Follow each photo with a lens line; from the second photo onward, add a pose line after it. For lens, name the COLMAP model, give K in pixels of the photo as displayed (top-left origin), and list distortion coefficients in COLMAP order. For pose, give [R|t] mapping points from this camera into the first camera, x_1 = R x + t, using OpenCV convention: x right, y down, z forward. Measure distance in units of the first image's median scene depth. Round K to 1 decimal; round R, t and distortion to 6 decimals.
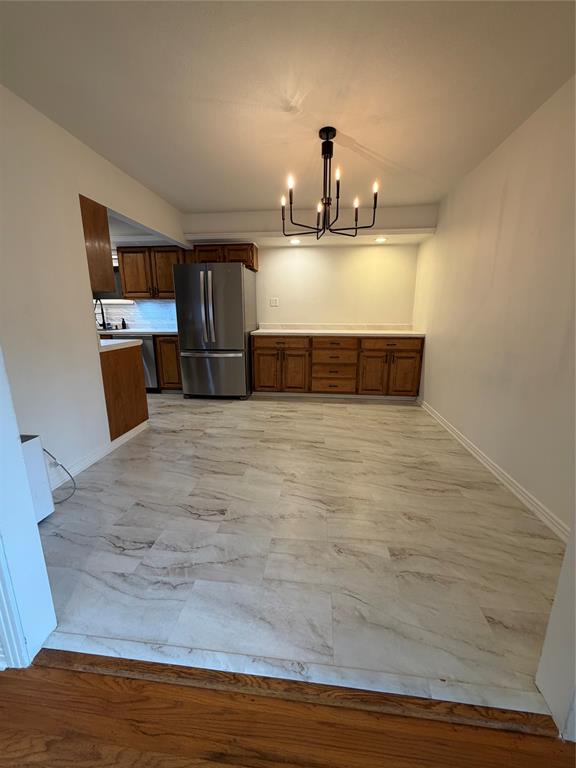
lens RADIAL K [[306.6, 0, 289.9], [0, 306.6, 384.5], [0, 0, 1]] dist [-0.000307, 0.000615]
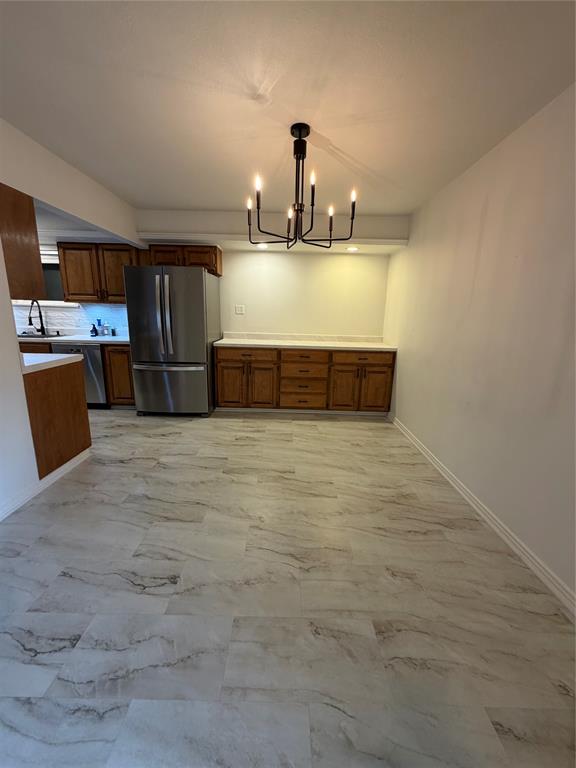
lens RADIAL K [[306.6, 0, 289.3], [0, 306.6, 384.7], [0, 0, 1]] dist [-0.000307, 0.000615]
pose [[0.994333, 0.001590, 0.106301, -0.000969], [-0.001617, 0.999999, 0.000175, -0.088324], [-0.106301, -0.000346, 0.994334, 0.126226]]
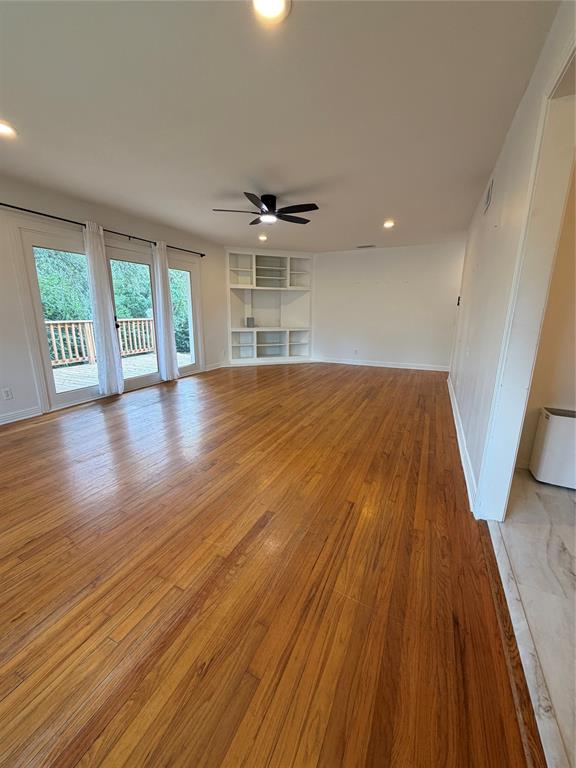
lens RADIAL K [[306.6, 0, 289.1], [0, 306.6, 383.8], [0, 0, 1]] dist [-0.000307, 0.000615]
pose [[-0.321497, 0.211175, -0.923063, 0.412444], [-0.227857, 0.928919, 0.291876, -0.012834], [0.919087, 0.304163, -0.250527, 0.121363]]
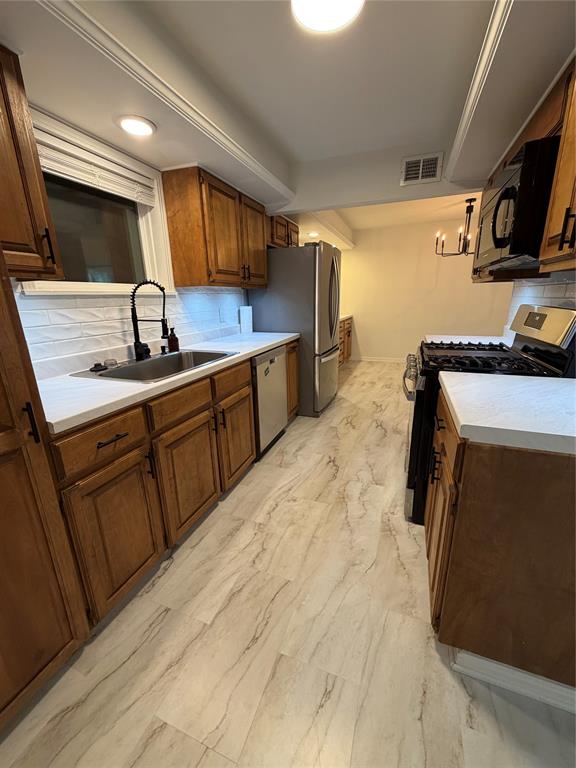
lens RADIAL K [[306.6, 0, 291.4], [0, 306.6, 382.3], [0, 0, 1]] dist [-0.000307, 0.000615]
pose [[0.247688, -0.269905, 0.930485, -2.059395], [0.232773, 0.948858, 0.213273, -0.429892], [-0.940461, 0.163767, 0.297848, 1.575388]]
